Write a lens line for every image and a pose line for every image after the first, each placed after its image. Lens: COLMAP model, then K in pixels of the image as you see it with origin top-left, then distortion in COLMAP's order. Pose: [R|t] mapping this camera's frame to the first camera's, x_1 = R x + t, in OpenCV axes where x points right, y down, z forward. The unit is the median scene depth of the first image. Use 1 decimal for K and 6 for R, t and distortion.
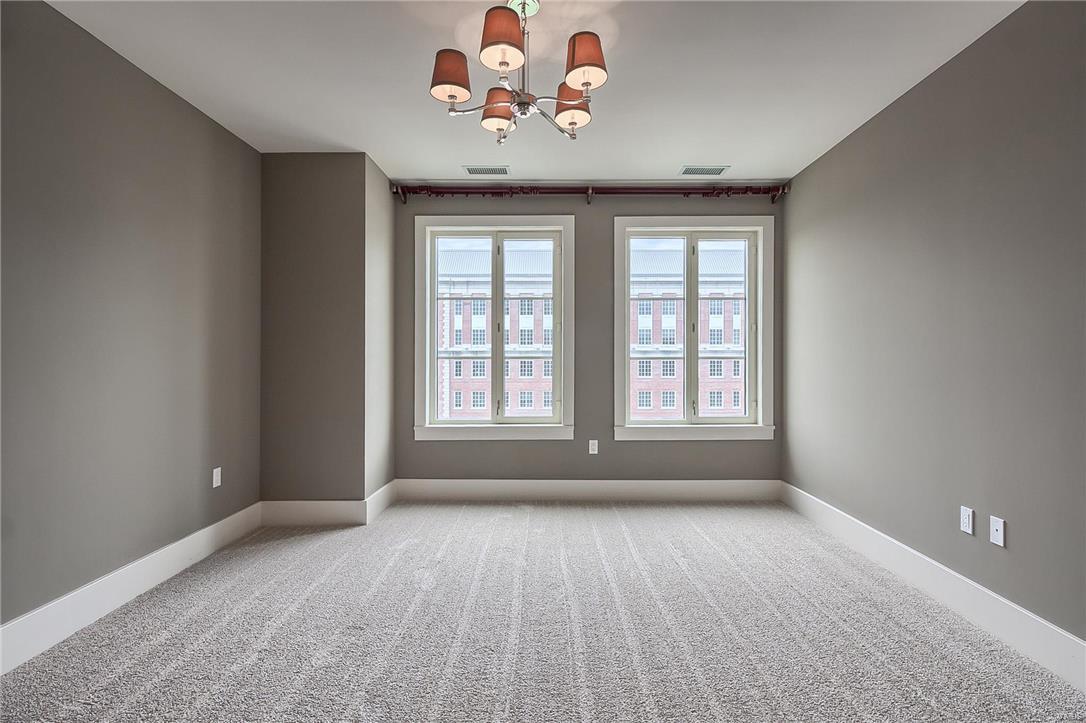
lens RADIAL K [[514.9, 0, 548.3], [0, 514.9, 356.3], [0, 0, 1]] dist [-0.001090, -0.000475]
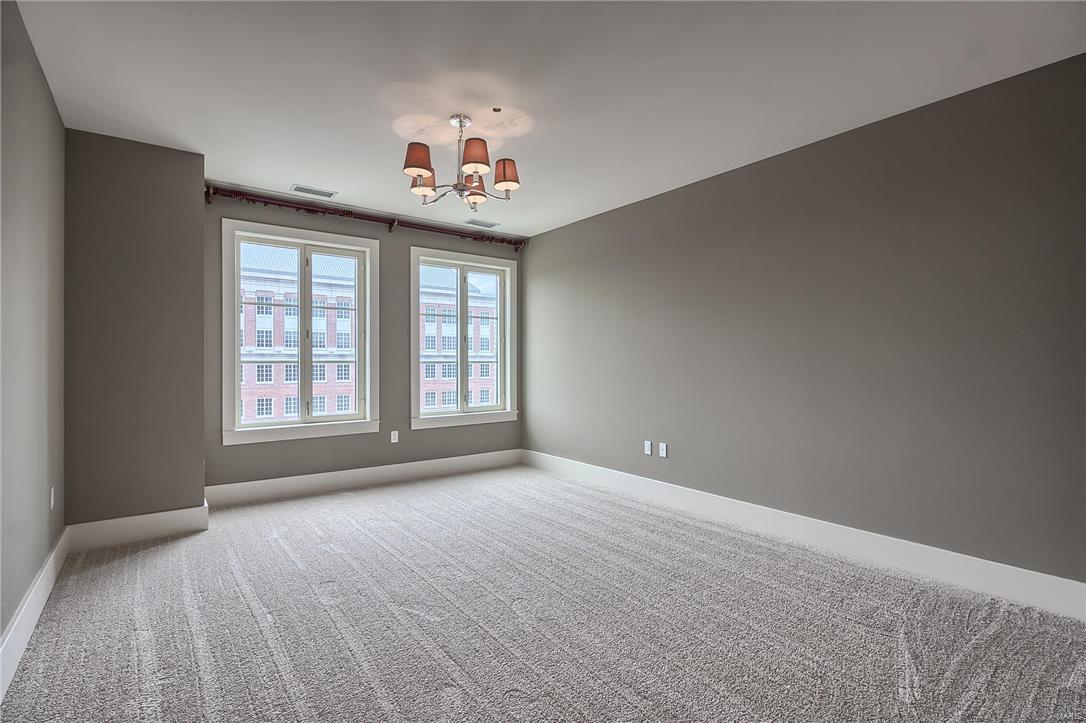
lens RADIAL K [[502.0, 0, 542.2], [0, 502.0, 355.4], [0, 0, 1]] dist [-0.008314, -0.001272]
pose [[0.793095, 0.008939, 0.609033, -0.354325], [-0.003348, 0.999941, -0.010316, -0.001308], [-0.609089, 0.006142, 0.793078, -0.132165]]
